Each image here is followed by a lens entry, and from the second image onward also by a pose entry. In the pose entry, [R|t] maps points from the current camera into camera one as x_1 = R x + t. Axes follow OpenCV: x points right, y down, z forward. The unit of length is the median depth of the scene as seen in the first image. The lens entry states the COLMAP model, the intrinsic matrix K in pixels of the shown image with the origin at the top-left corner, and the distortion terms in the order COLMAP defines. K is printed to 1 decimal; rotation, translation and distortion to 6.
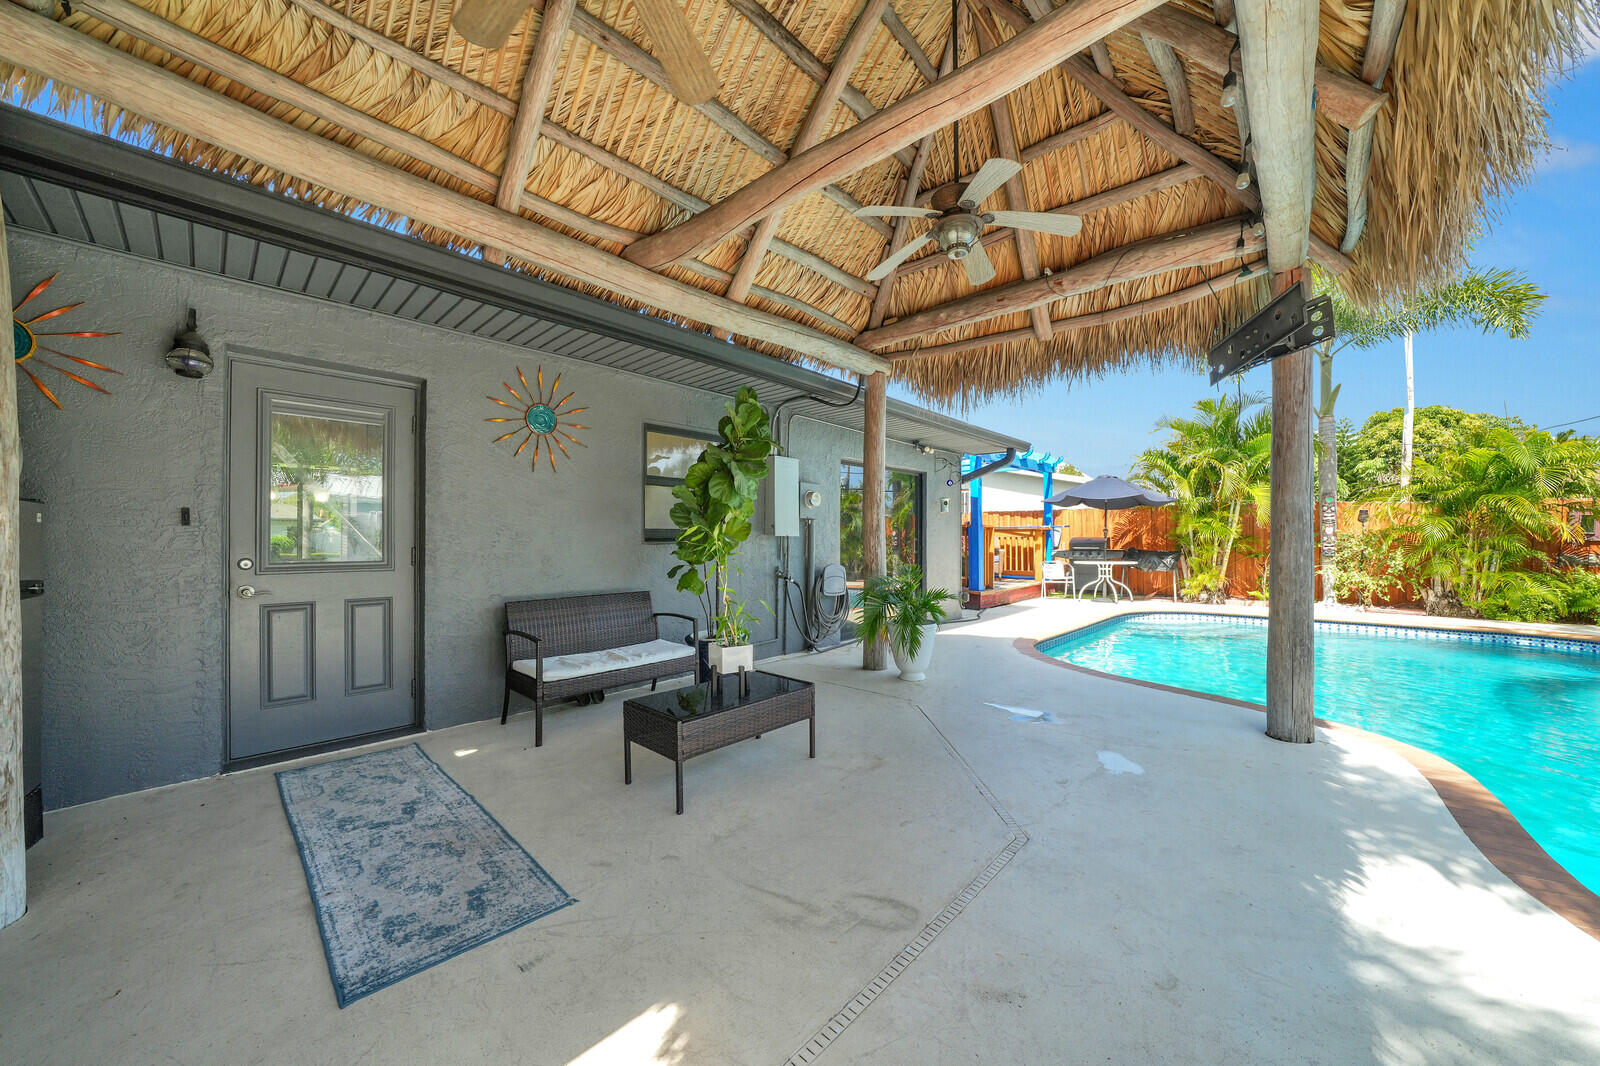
lens RADIAL K [[560.3, 0, 802.0], [0, 560.3, 531.4], [0, 0, 1]] dist [-0.000323, -0.000018]
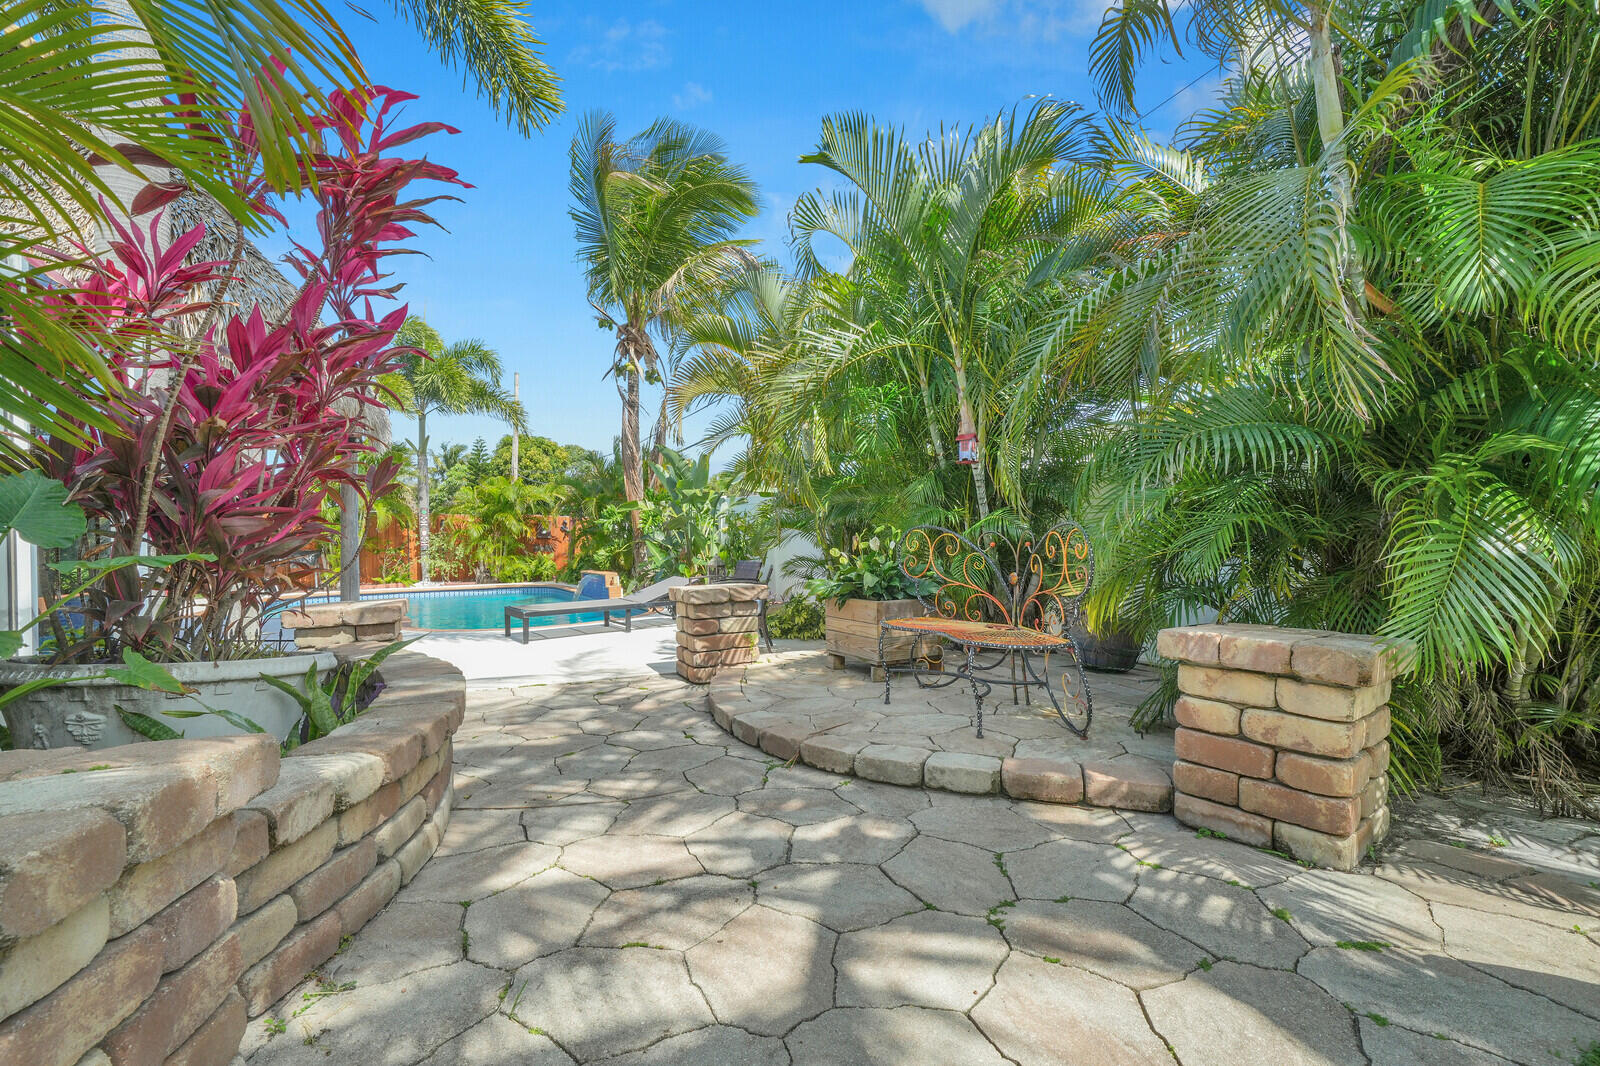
lens RADIAL K [[684.1, 0, 801.9], [0, 684.1, 533.0], [0, 0, 1]] dist [0.000452, 0.000016]
pose [[0.405934, -0.006380, 0.913880, -0.312145], [0.006349, 0.999971, 0.004161, -0.002942], [-0.913880, 0.004113, 0.405963, -0.655771]]
